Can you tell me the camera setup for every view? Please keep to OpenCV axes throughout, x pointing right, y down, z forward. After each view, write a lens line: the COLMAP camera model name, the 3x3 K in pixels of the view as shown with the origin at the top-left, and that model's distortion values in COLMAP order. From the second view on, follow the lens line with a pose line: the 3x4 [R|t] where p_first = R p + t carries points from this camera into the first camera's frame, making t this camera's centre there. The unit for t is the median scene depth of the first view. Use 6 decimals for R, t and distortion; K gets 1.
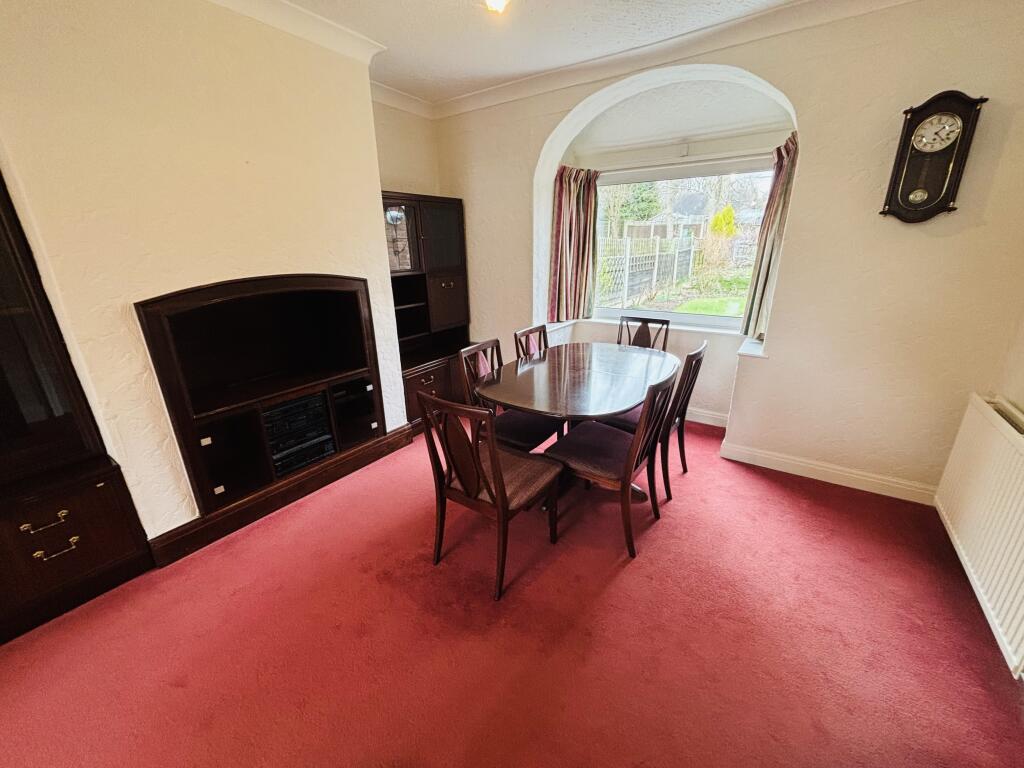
lens RADIAL K [[410.6, 0, 510.4], [0, 410.6, 383.3], [0, 0, 1]] dist [-0.003650, 0.000307]
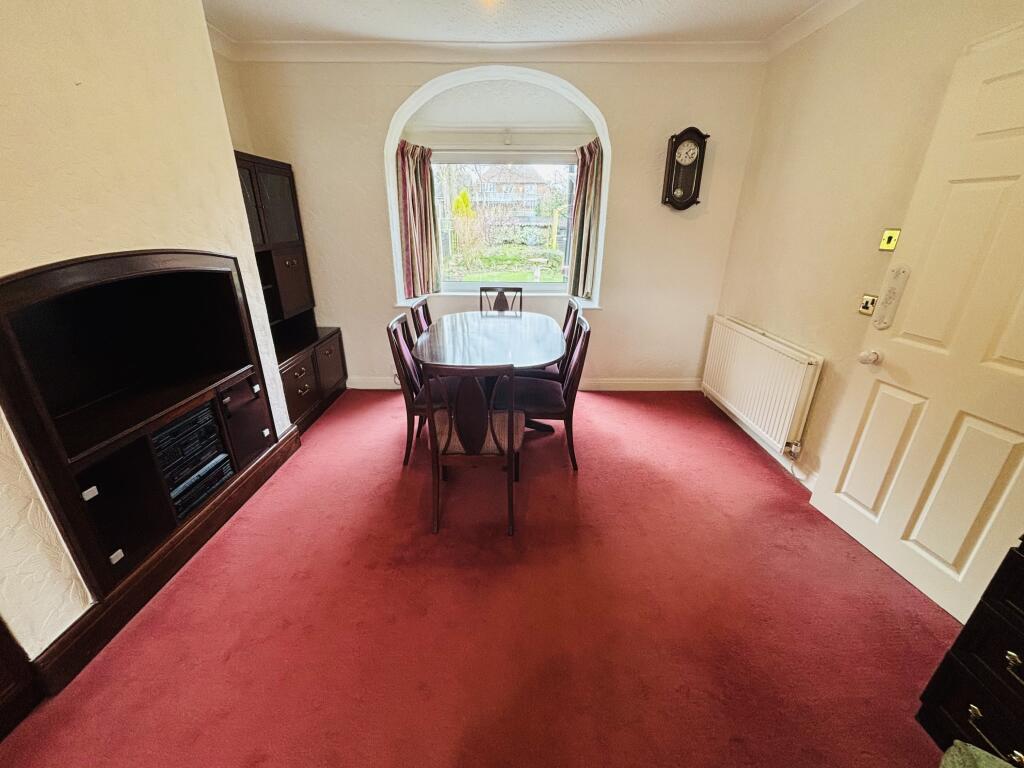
lens RADIAL K [[410.6, 0, 505.8], [0, 410.6, 383.8], [0, 0, 1]] dist [-0.003650, 0.000307]
pose [[0.830392, -0.182350, 0.526495, -0.362455], [0.158914, 0.983192, 0.089885, 0.007173], [-0.534037, 0.009028, 0.845413, 0.029268]]
